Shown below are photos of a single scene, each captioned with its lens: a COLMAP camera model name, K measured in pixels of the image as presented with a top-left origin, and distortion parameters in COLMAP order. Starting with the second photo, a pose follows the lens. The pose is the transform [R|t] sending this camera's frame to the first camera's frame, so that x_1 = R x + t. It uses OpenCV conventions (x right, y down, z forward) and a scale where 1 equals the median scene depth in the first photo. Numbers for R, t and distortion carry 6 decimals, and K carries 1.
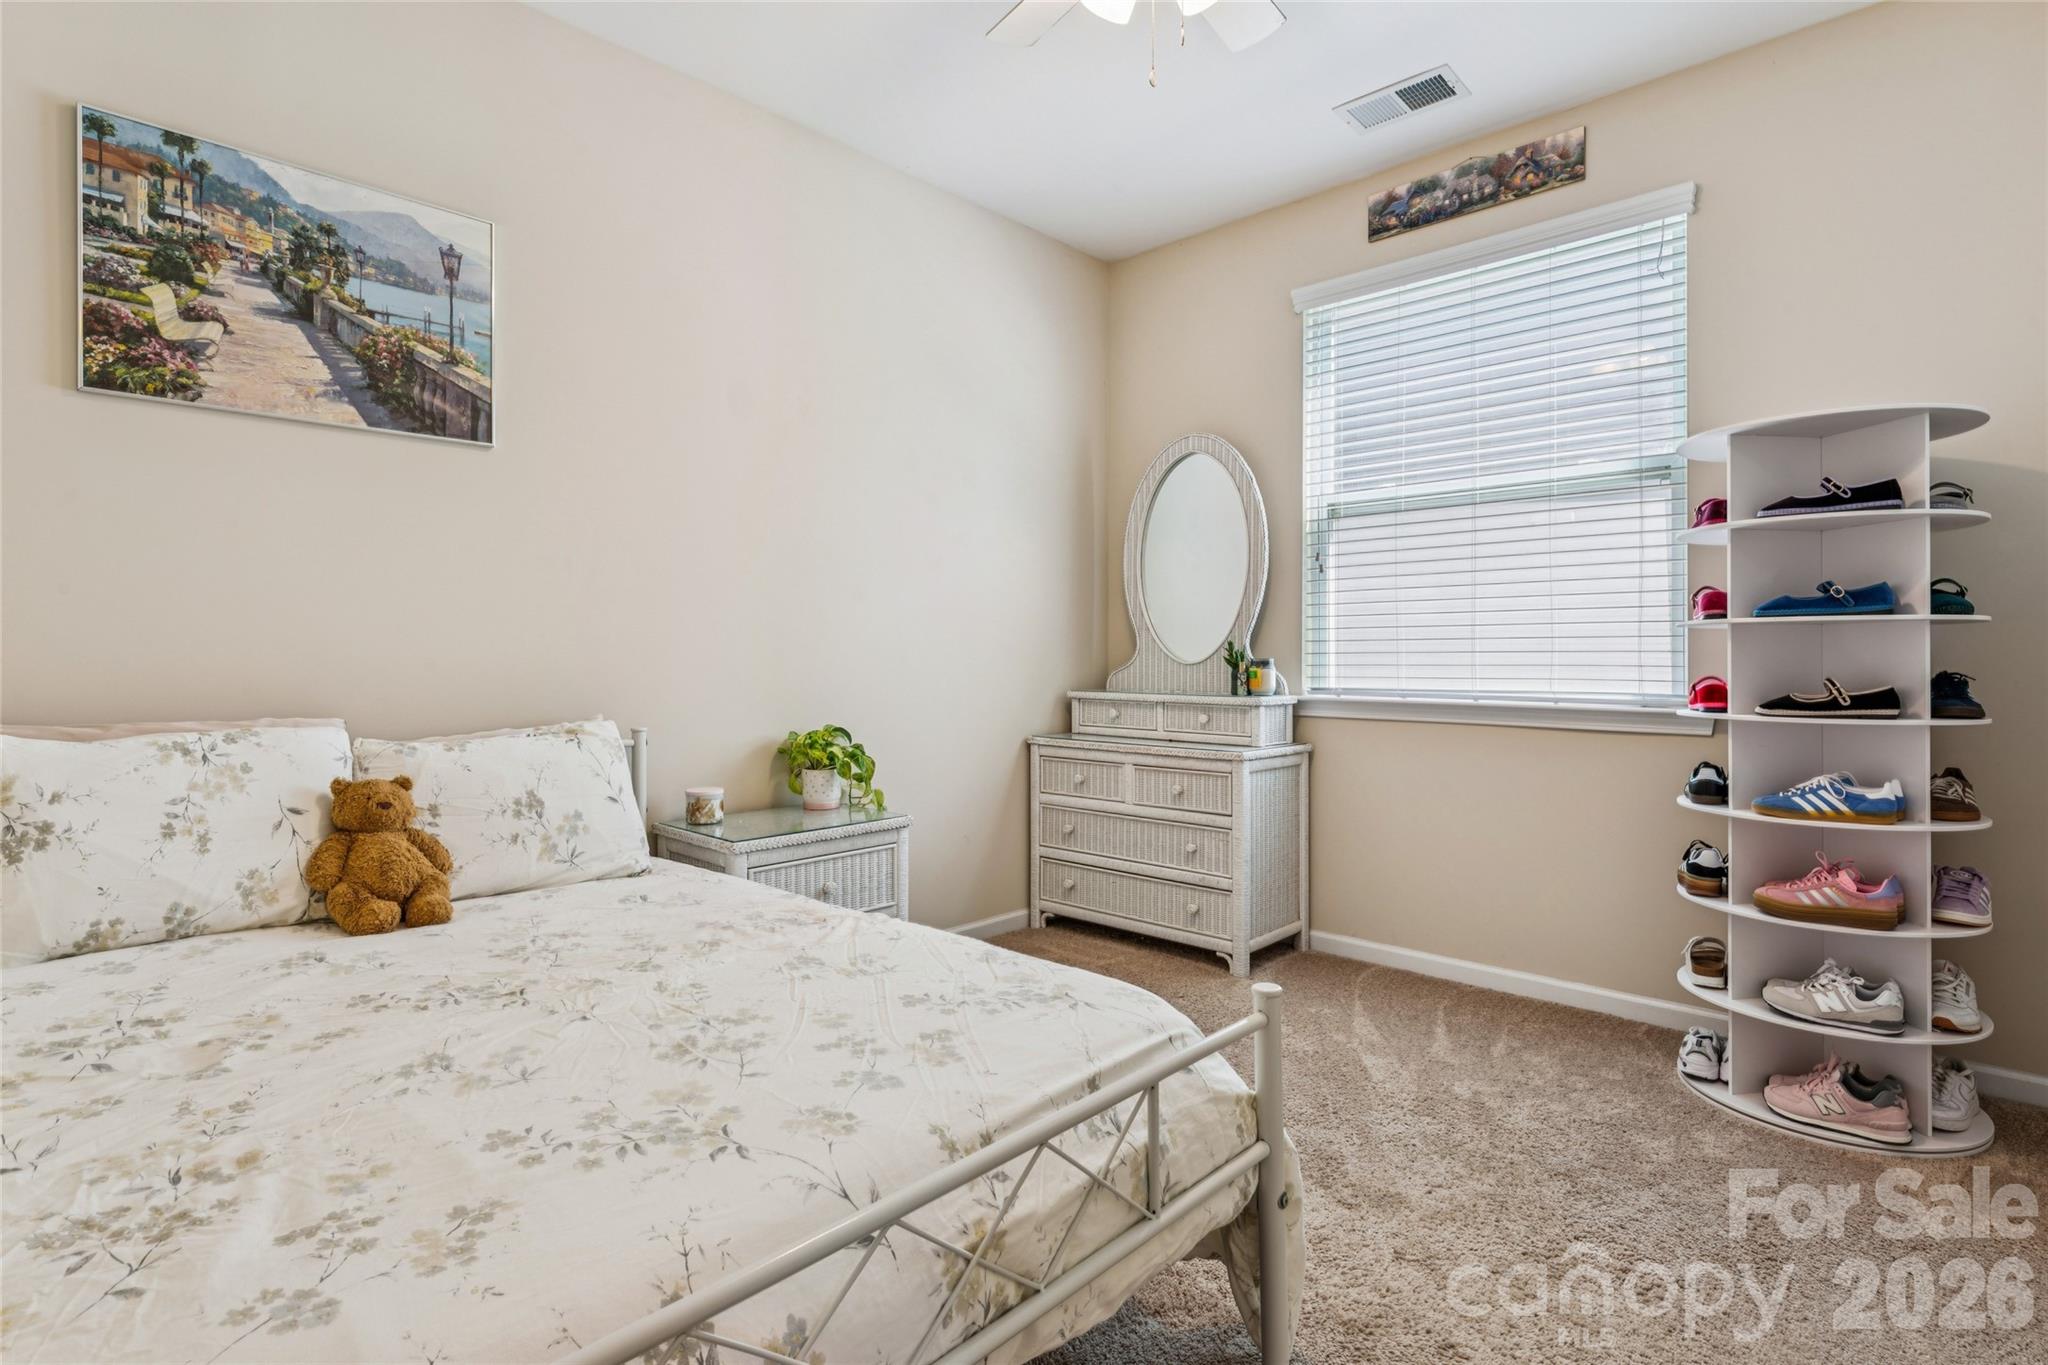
lens RADIAL K [[1006.8, 0, 1026.2], [0, 1006.8, 666.2], [0, 0, 1]] dist [-0.001294, 0.000687]
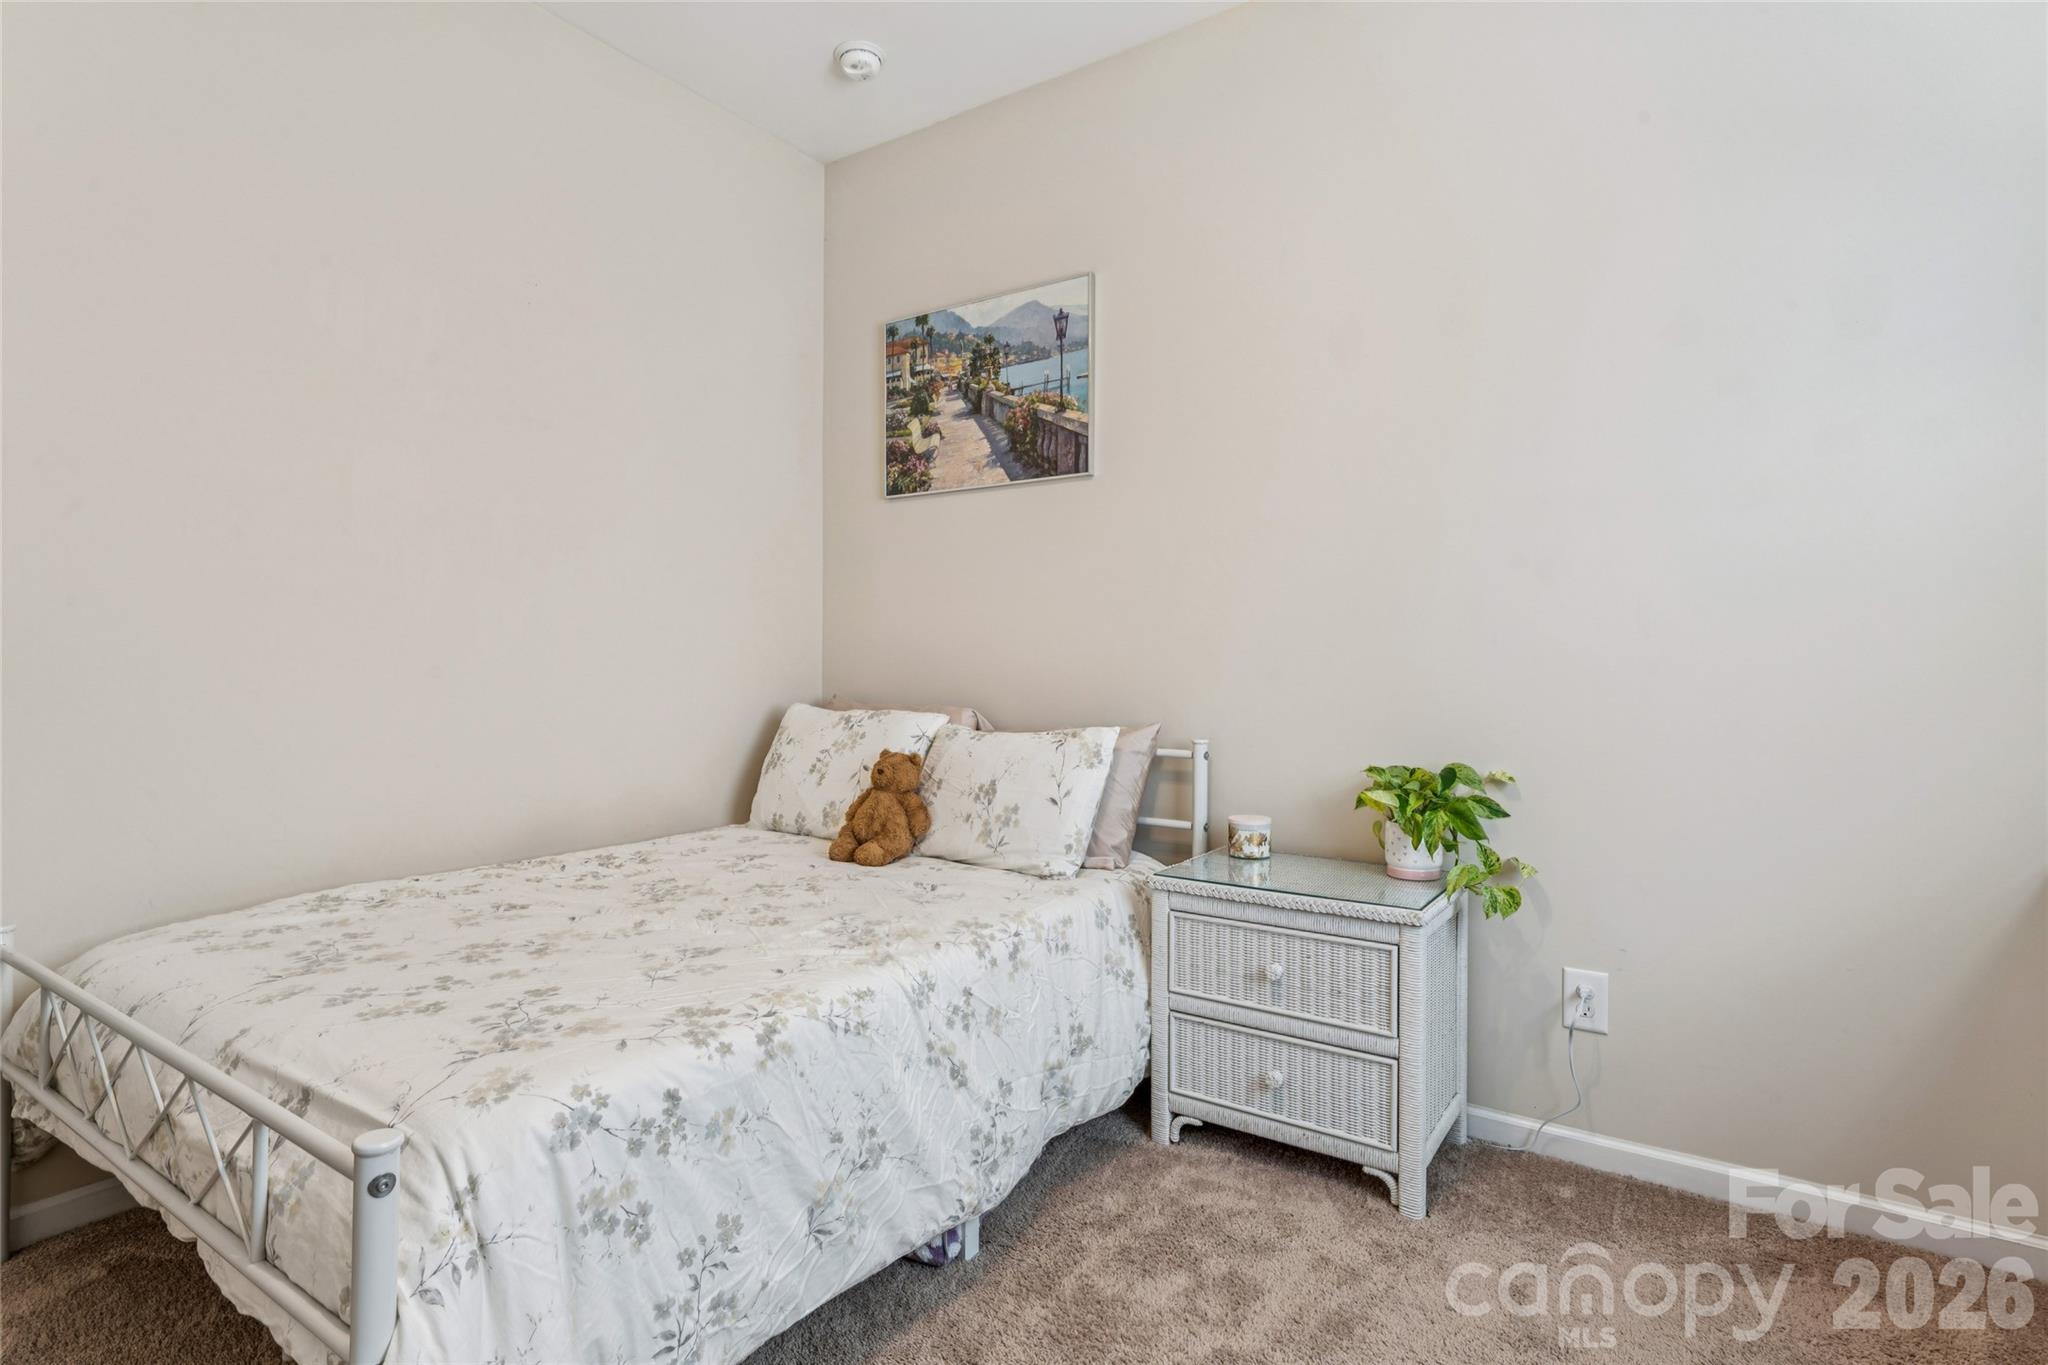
lens RADIAL K [[1006.8, 0, 1025.8], [0, 1006.8, 678.0], [0, 0, 1]] dist [-0.001294, 0.000687]
pose [[0.164850, 0.016234, -0.986185, 0.642304], [-0.016411, 0.999771, 0.013715, -0.008072], [0.986182, 0.013924, 0.165078, 0.859170]]
